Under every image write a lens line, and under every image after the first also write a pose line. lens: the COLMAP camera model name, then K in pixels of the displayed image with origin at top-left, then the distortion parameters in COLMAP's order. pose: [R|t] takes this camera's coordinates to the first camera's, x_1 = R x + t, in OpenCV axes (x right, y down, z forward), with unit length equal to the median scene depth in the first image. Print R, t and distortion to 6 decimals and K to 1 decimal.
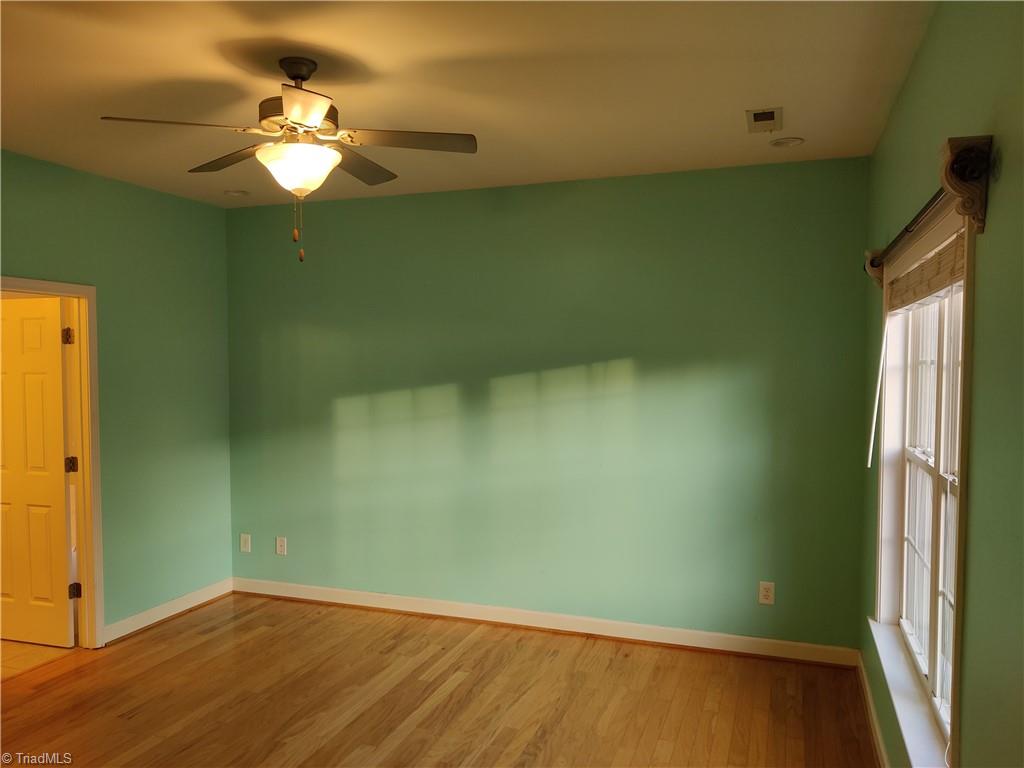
lens RADIAL K [[769.7, 0, 513.5], [0, 769.7, 389.3], [0, 0, 1]] dist [0.011149, -0.010081]
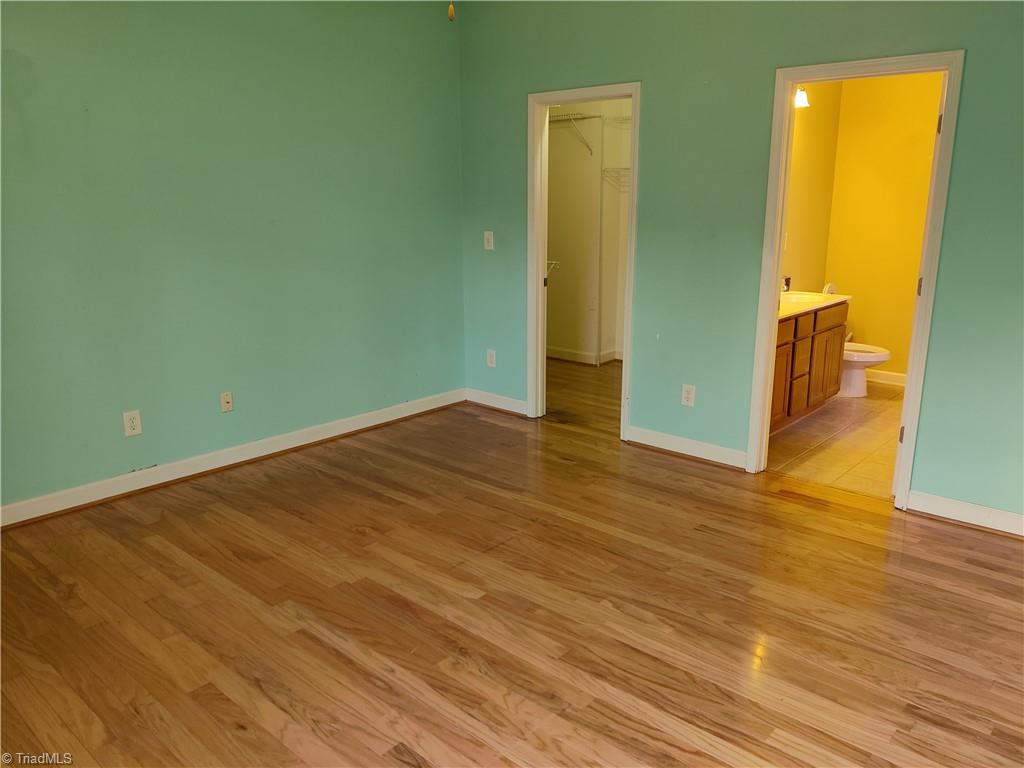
lens RADIAL K [[769.7, 0, 513.2], [0, 769.7, 383.2], [0, 0, 1]] dist [0.011149, -0.010081]
pose [[-0.376870, 0.222099, -0.899245, 0.393859], [-0.031946, 0.967133, 0.252255, 0.003503], [0.925715, 0.123795, -0.357388, 1.003855]]
